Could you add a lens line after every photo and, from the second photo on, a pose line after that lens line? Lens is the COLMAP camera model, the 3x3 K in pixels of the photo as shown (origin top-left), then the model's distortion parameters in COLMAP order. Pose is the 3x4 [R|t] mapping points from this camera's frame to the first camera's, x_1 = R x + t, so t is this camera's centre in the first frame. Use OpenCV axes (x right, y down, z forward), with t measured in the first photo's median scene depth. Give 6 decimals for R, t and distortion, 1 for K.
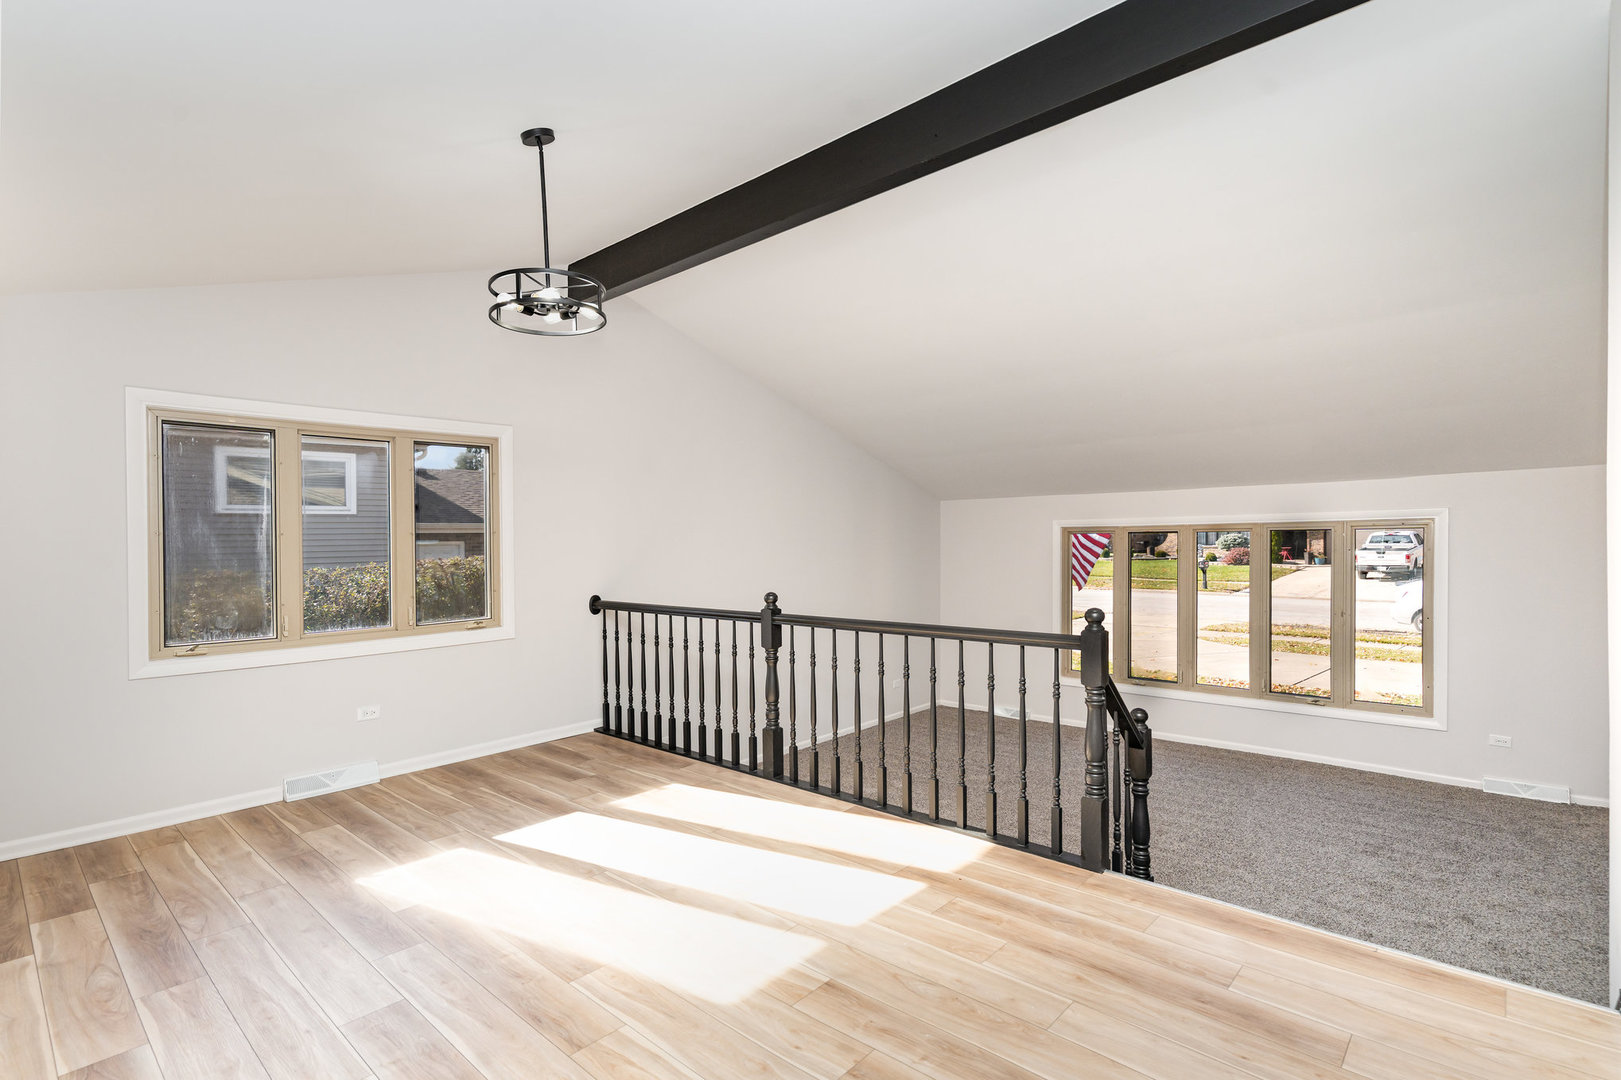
lens RADIAL K [[776.2, 0, 808.6], [0, 776.2, 533.5], [0, 0, 1]] dist [0.004303, 0.000599]
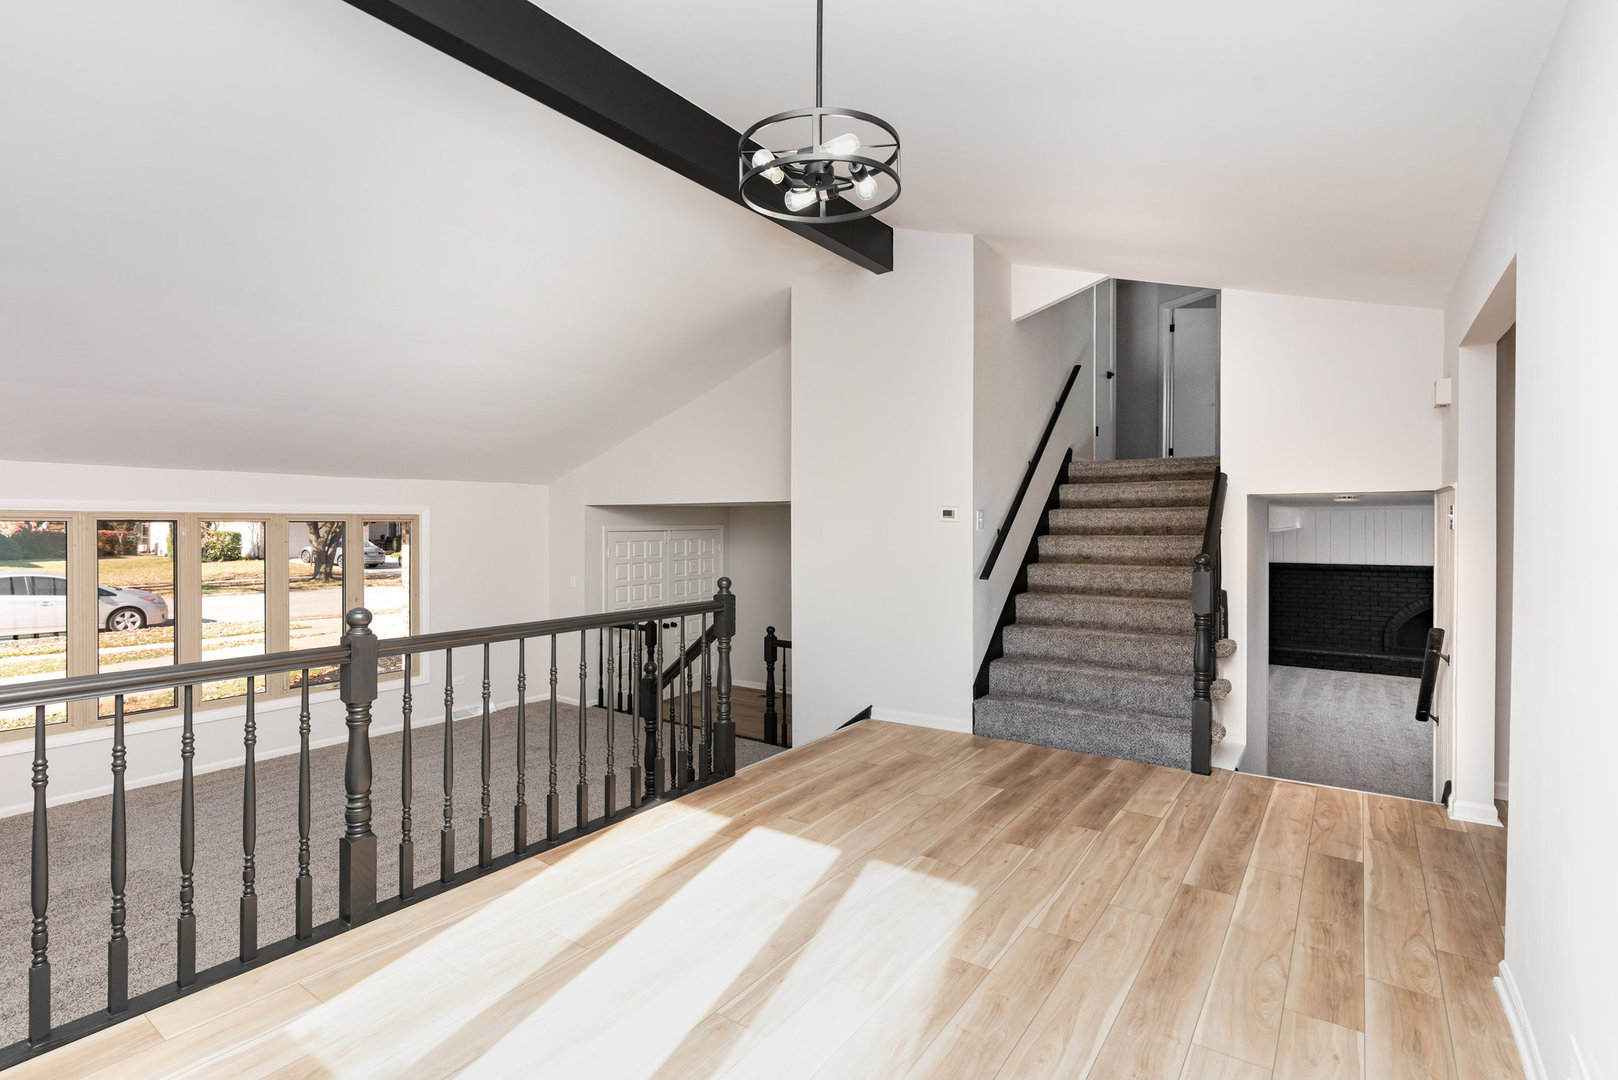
lens RADIAL K [[774.7, 0, 807.4], [0, 774.7, 539.8], [0, 0, 1]] dist [0.004303, 0.000599]
pose [[-0.117662, 0.001308, 0.993053, -1.039233], [0.001928, 0.999998, -0.001089, 0.038700], [-0.993052, 0.001786, -0.117665, 1.123928]]
